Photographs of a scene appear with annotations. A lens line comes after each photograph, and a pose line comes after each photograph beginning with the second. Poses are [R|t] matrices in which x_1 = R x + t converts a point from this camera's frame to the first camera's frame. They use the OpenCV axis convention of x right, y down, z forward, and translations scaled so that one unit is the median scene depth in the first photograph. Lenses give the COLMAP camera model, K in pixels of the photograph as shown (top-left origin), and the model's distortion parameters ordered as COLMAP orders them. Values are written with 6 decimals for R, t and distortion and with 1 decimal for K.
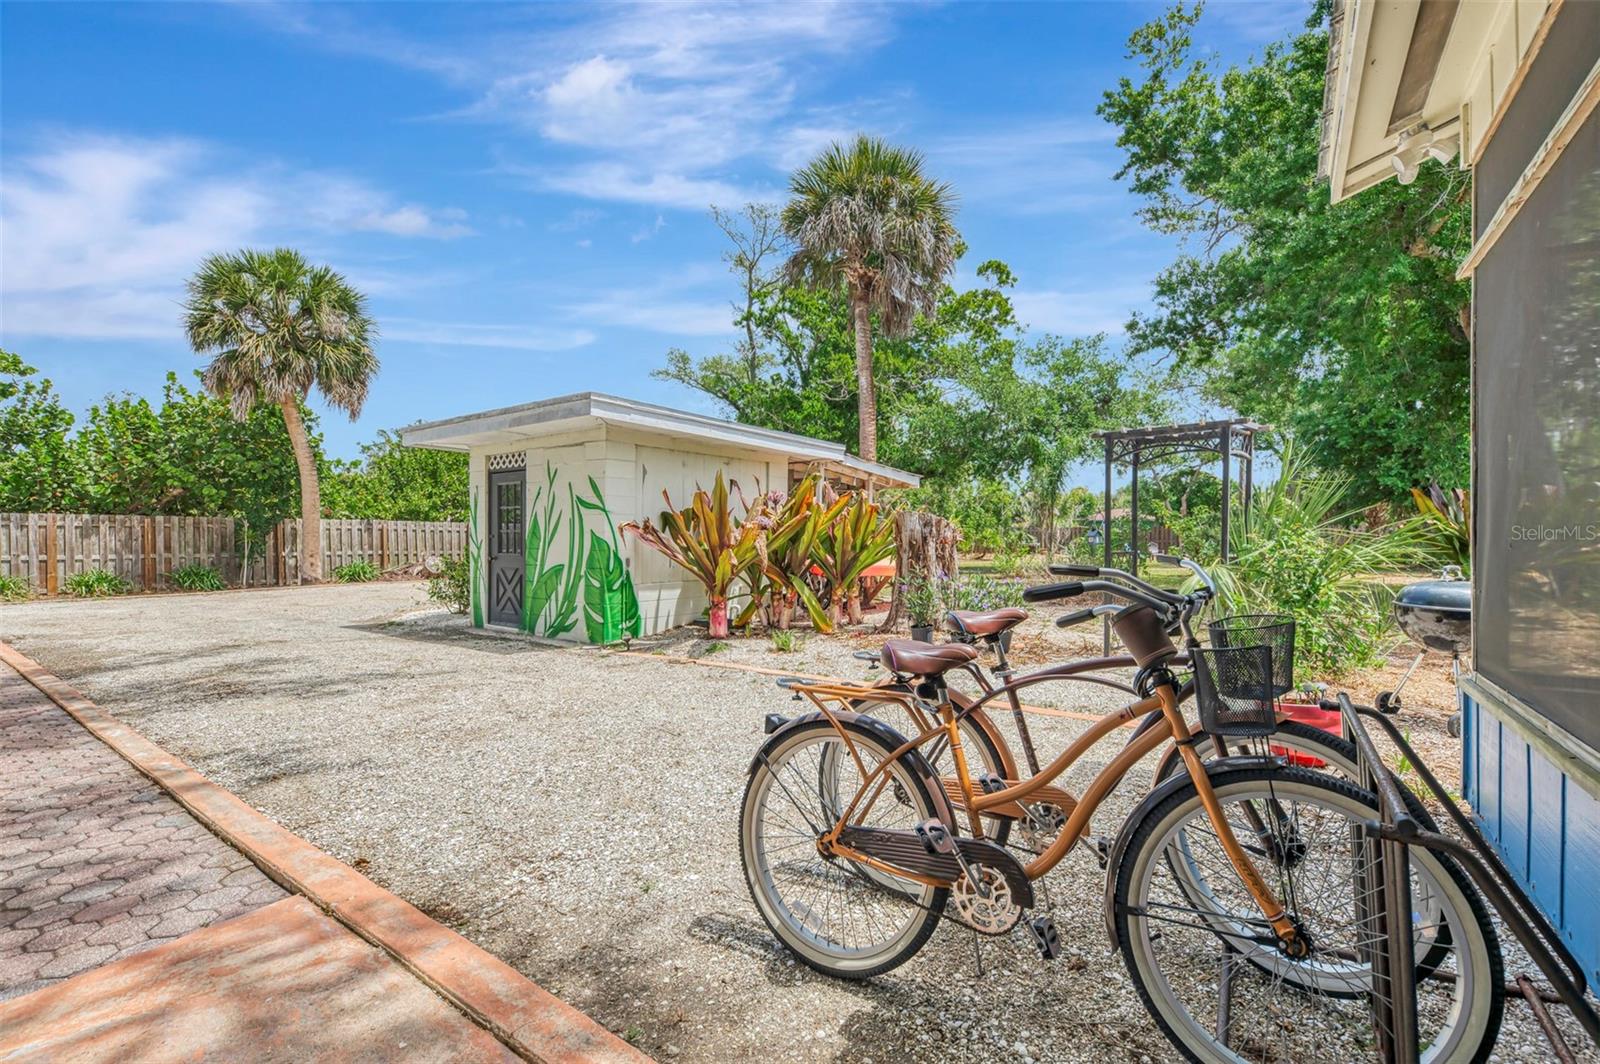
lens RADIAL K [[733.8, 0, 800.8], [0, 733.8, 532.6], [0, 0, 1]] dist [0.017446, 0.000143]
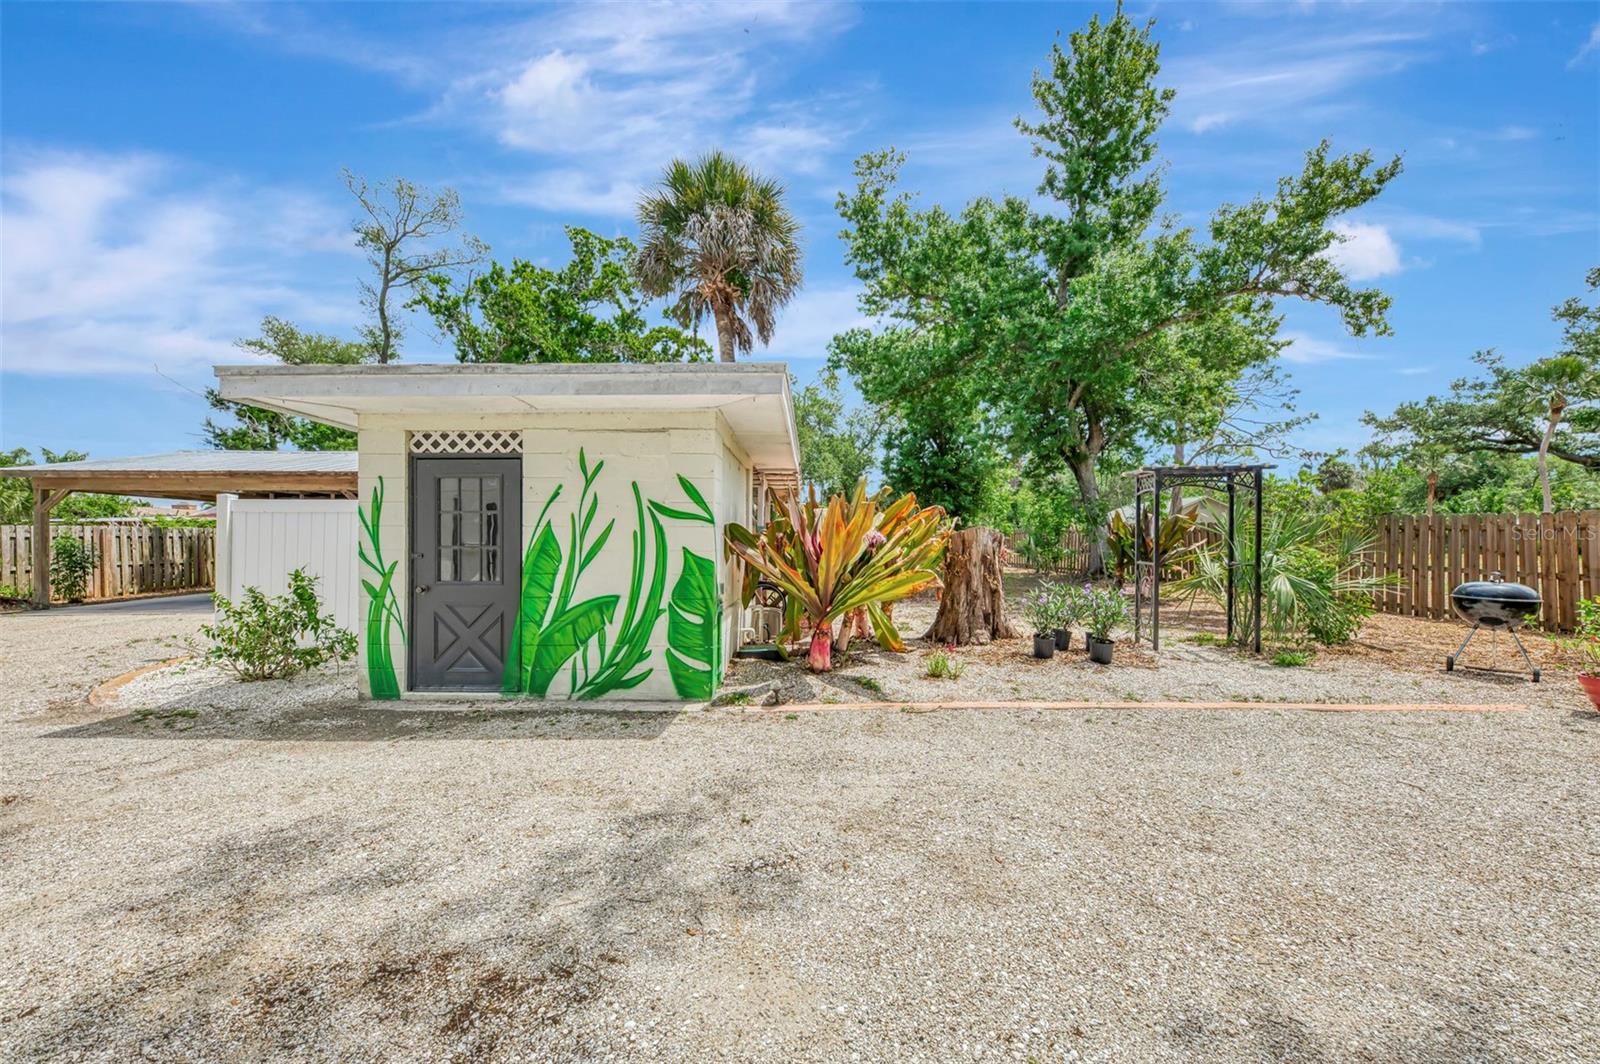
lens RADIAL K [[610.6, 0, 794.9], [0, 610.6, 536.1], [0, 0, 1]] dist [0.001637, 0.000054]
pose [[0.799021, 0.002722, 0.601296, -0.533108], [-0.002593, 0.999996, -0.001081, -0.013700], [-0.601297, -0.000696, 0.799025, 0.411750]]
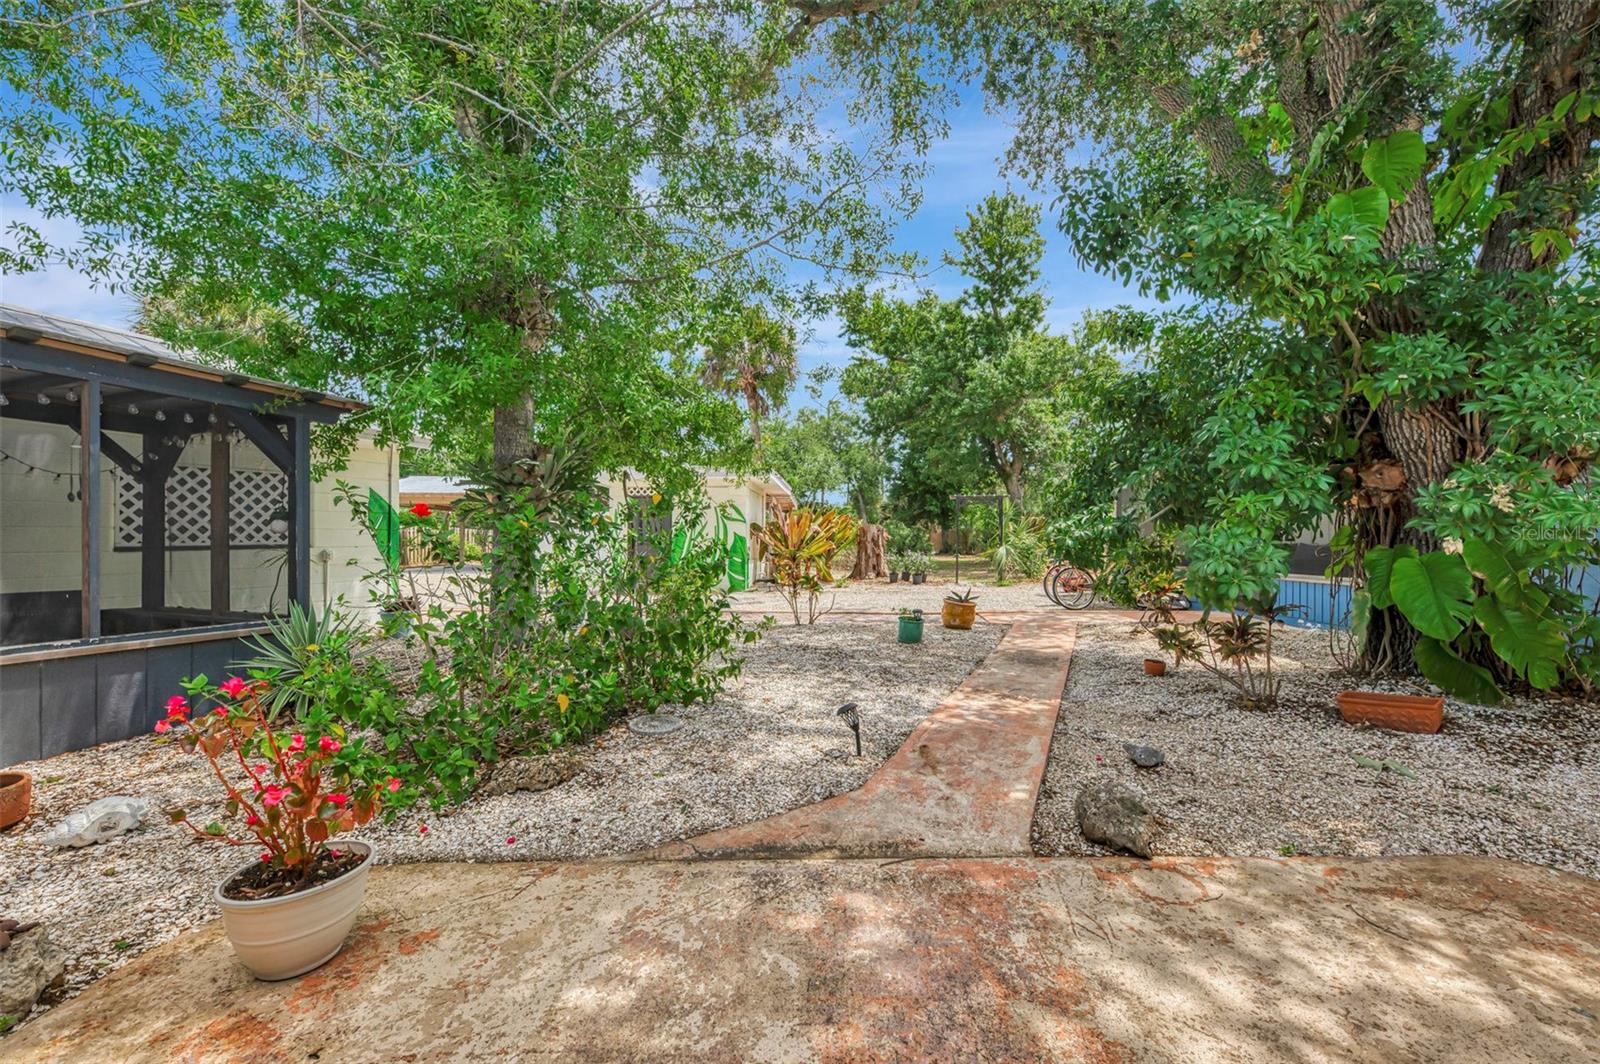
lens RADIAL K [[643.2, 0, 806.4], [0, 643.2, 535.3], [0, 0, 1]] dist [-0.000472, -0.000007]
pose [[0.821612, 0.003899, 0.570034, -1.015428], [-0.003677, 0.999992, -0.001540, 0.006453], [-0.570036, -0.000831, 0.821619, -0.445848]]
